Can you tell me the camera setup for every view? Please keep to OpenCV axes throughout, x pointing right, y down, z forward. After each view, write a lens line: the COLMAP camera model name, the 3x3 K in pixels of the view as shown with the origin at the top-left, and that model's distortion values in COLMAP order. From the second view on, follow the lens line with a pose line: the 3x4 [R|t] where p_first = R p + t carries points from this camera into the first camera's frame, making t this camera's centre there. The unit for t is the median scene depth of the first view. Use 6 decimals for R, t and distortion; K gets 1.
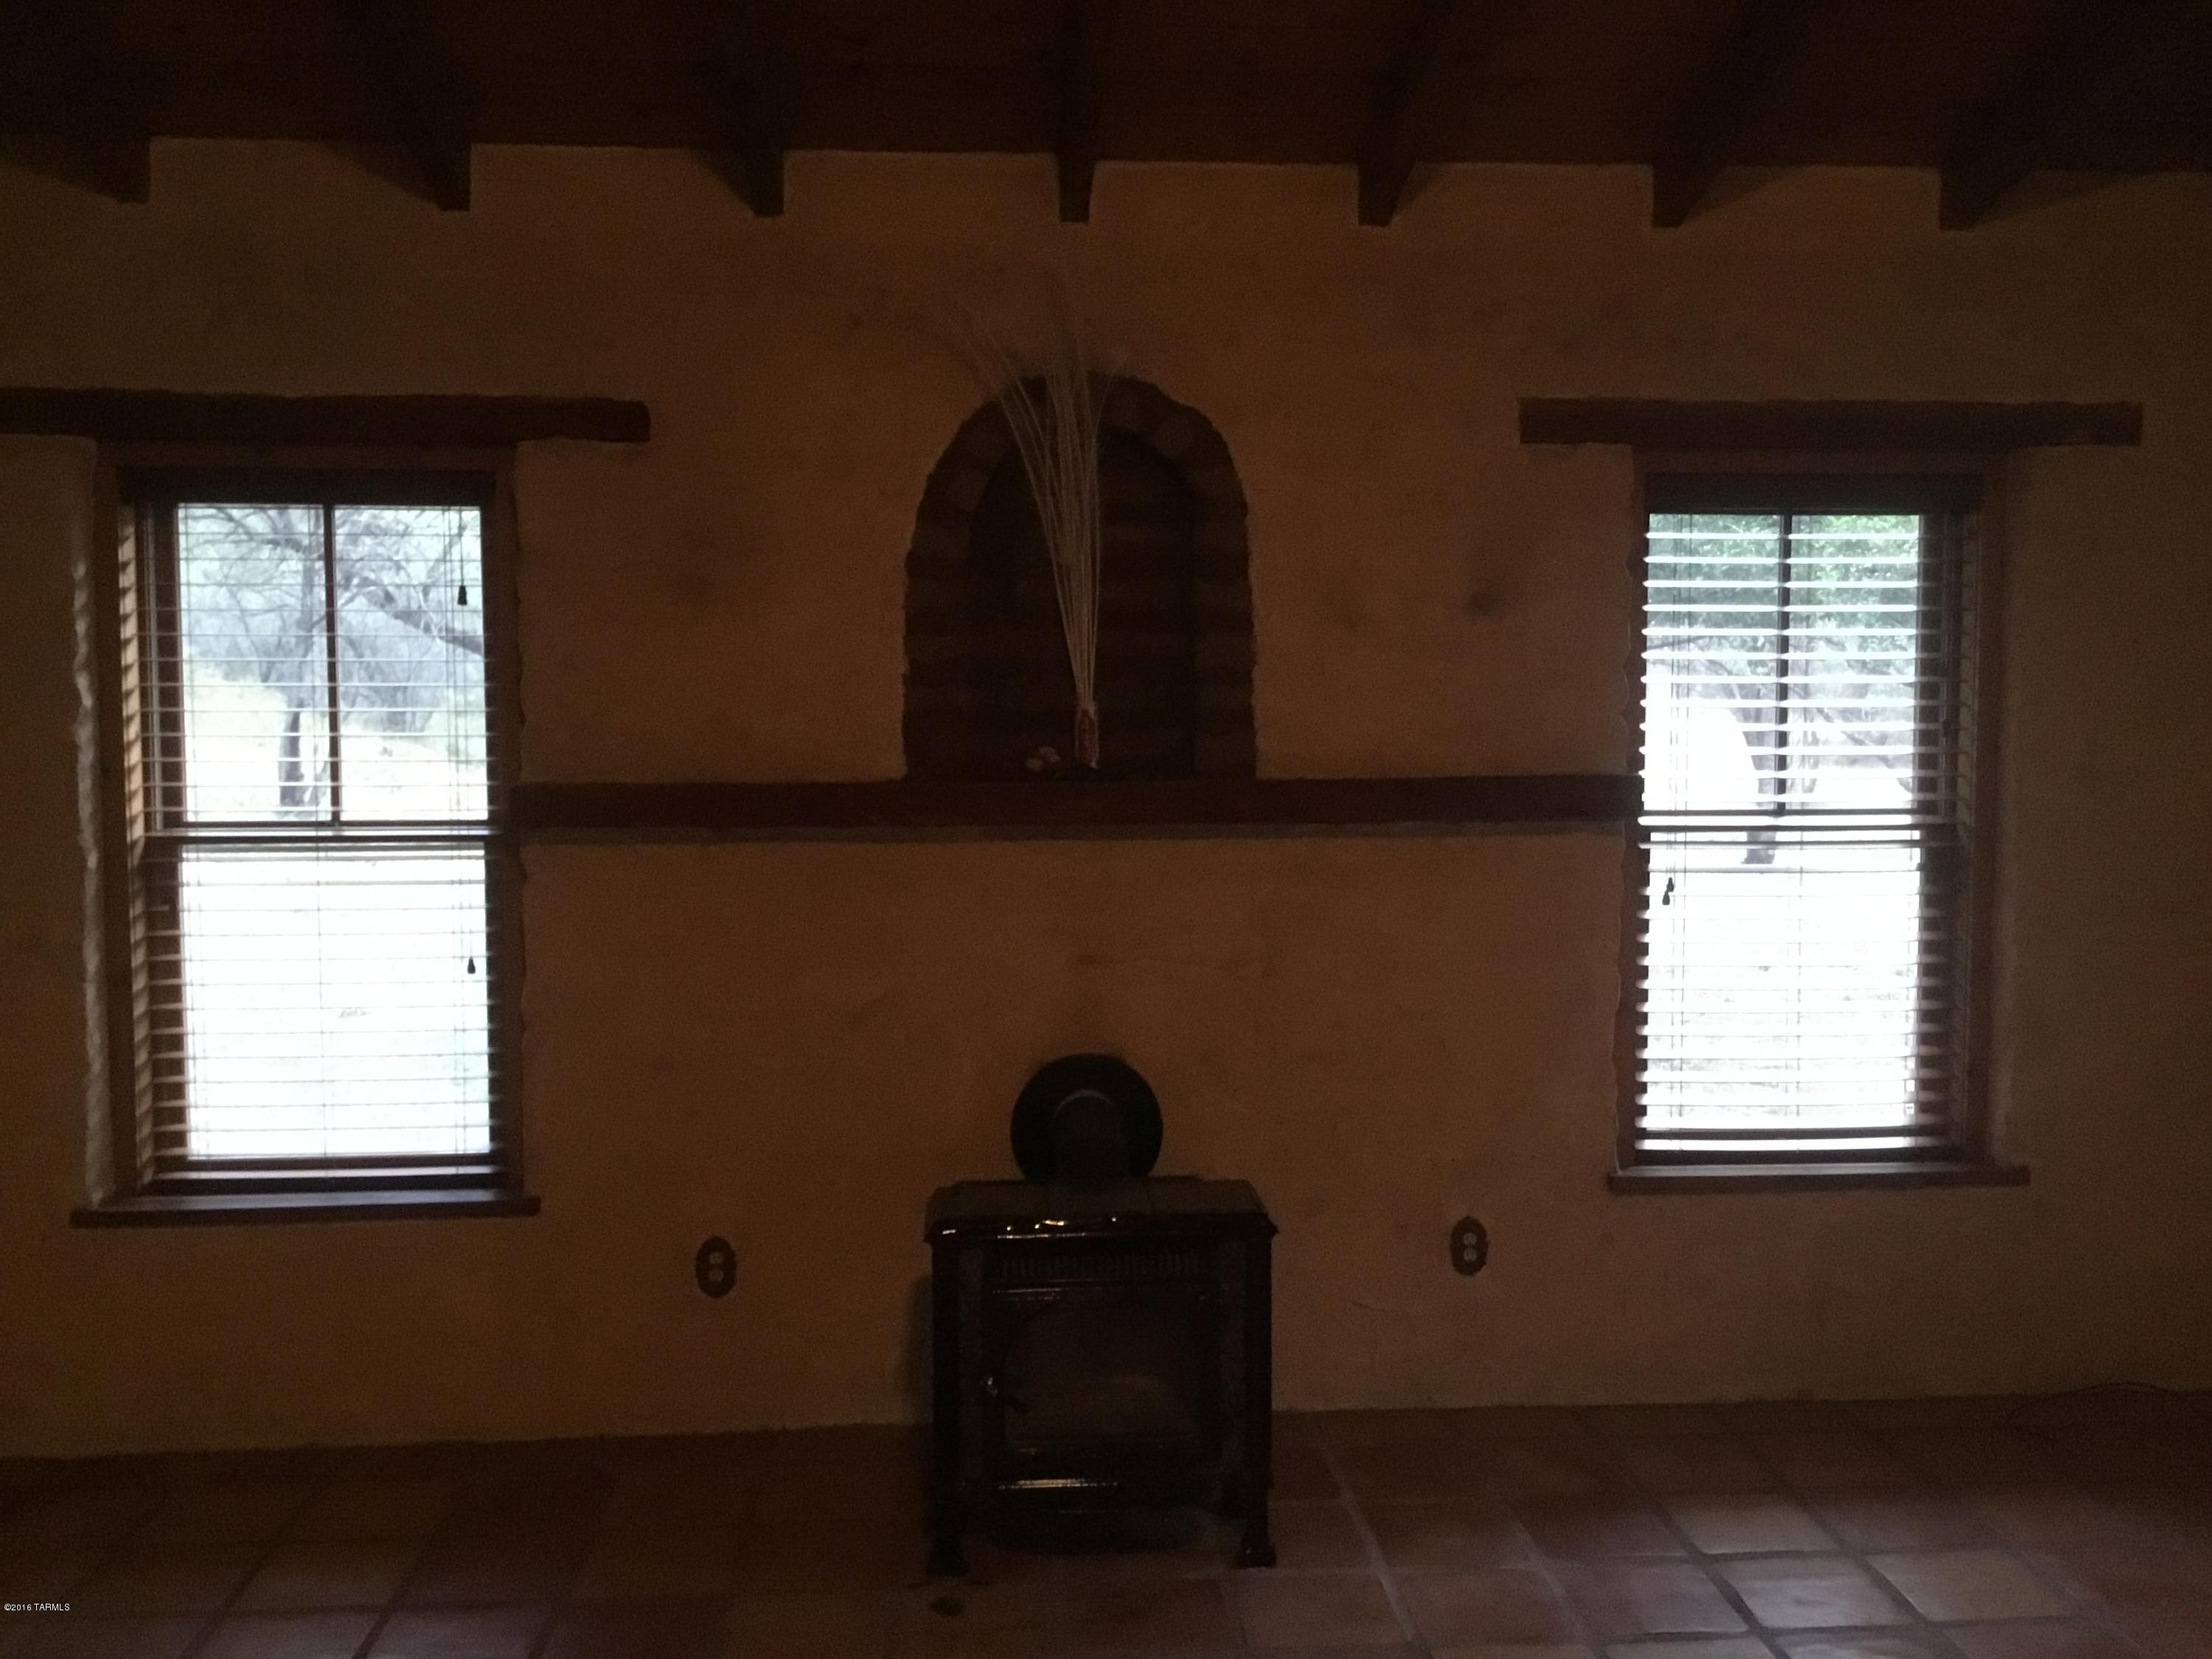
lens RADIAL K [[1999.8, 0, 1100.9], [0, 1999.8, 841.8], [0, 0, 1]] dist [0.111386, -0.192630]
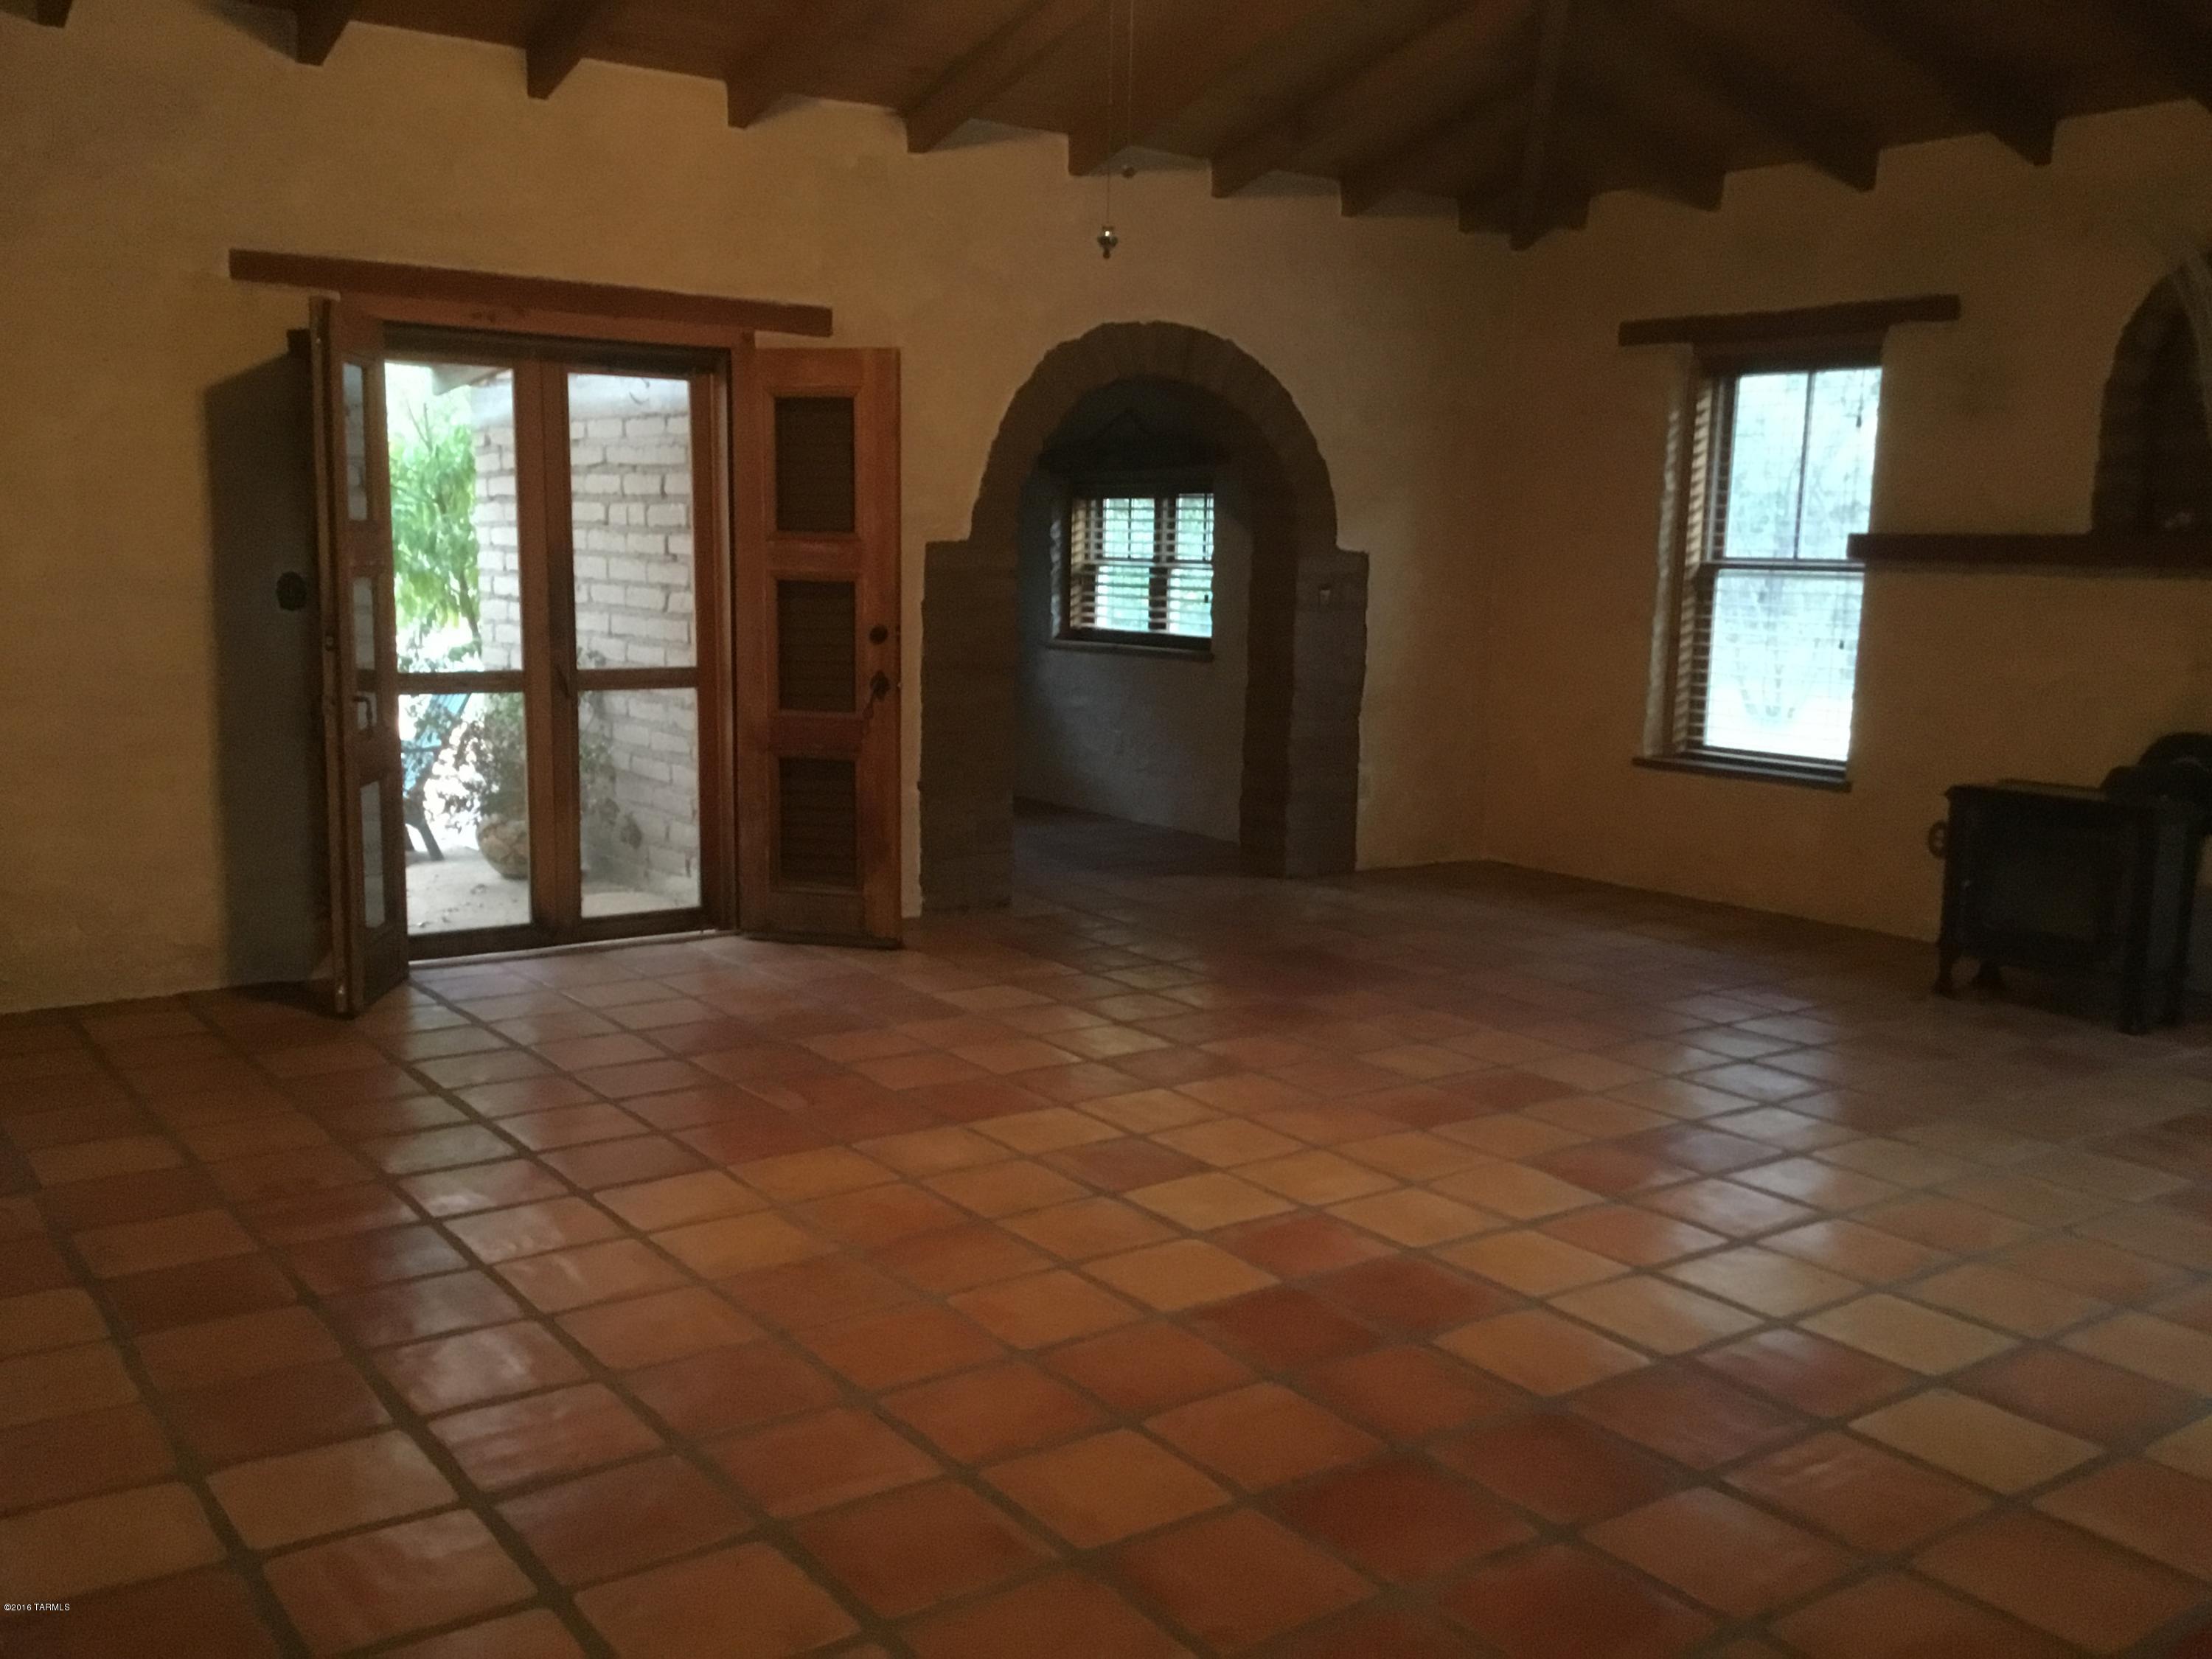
lens RADIAL K [[1999.8, 0, 1094.7], [0, 1999.8, 832.5], [0, 0, 1]] dist [0.111386, -0.192630]
pose [[0.520774, 0.137847, -0.842492, 0.816212], [-0.079079, 0.990424, 0.113170, 0.075814], [0.850024, 0.007688, 0.526688, -0.420561]]
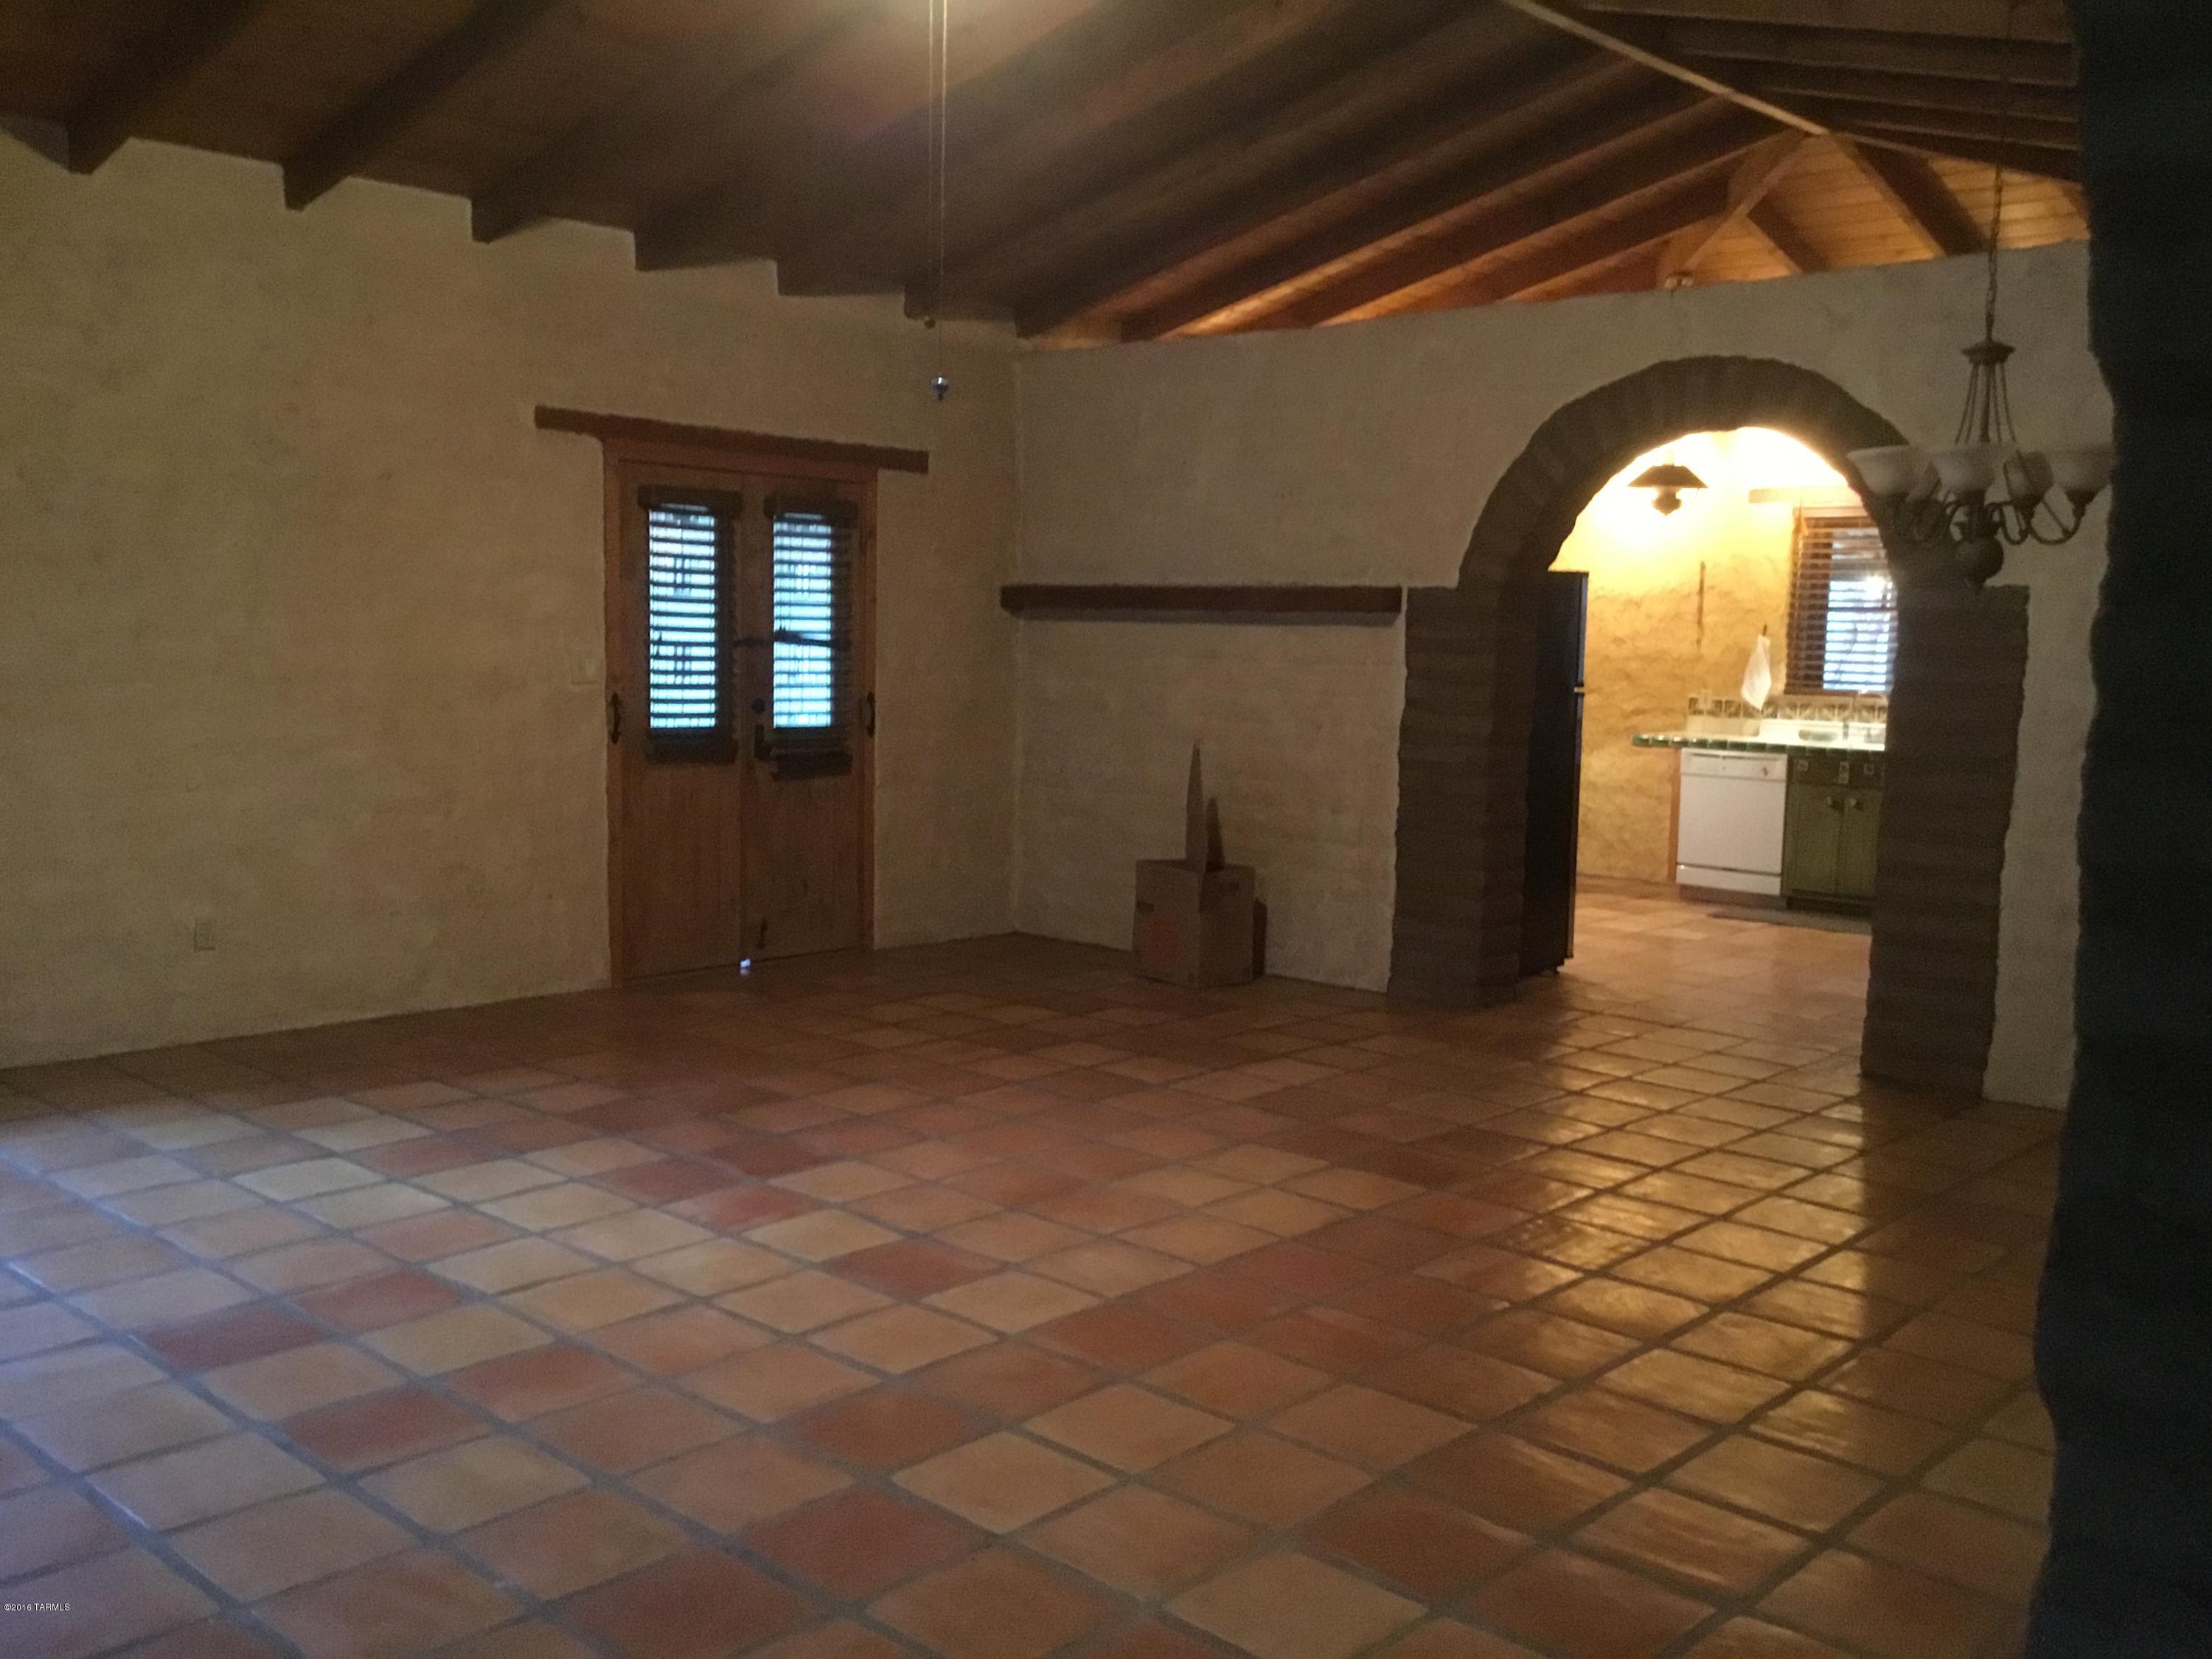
lens RADIAL K [[1999.8, 0, 1099.0], [0, 1999.8, 818.2], [0, 0, 1]] dist [0.111386, -0.192630]
pose [[-0.685640, -0.083678, 0.723115, -0.764855], [0.028026, 0.989600, 0.141088, -0.003562], [-0.727401, 0.117002, -0.676164, 0.702739]]
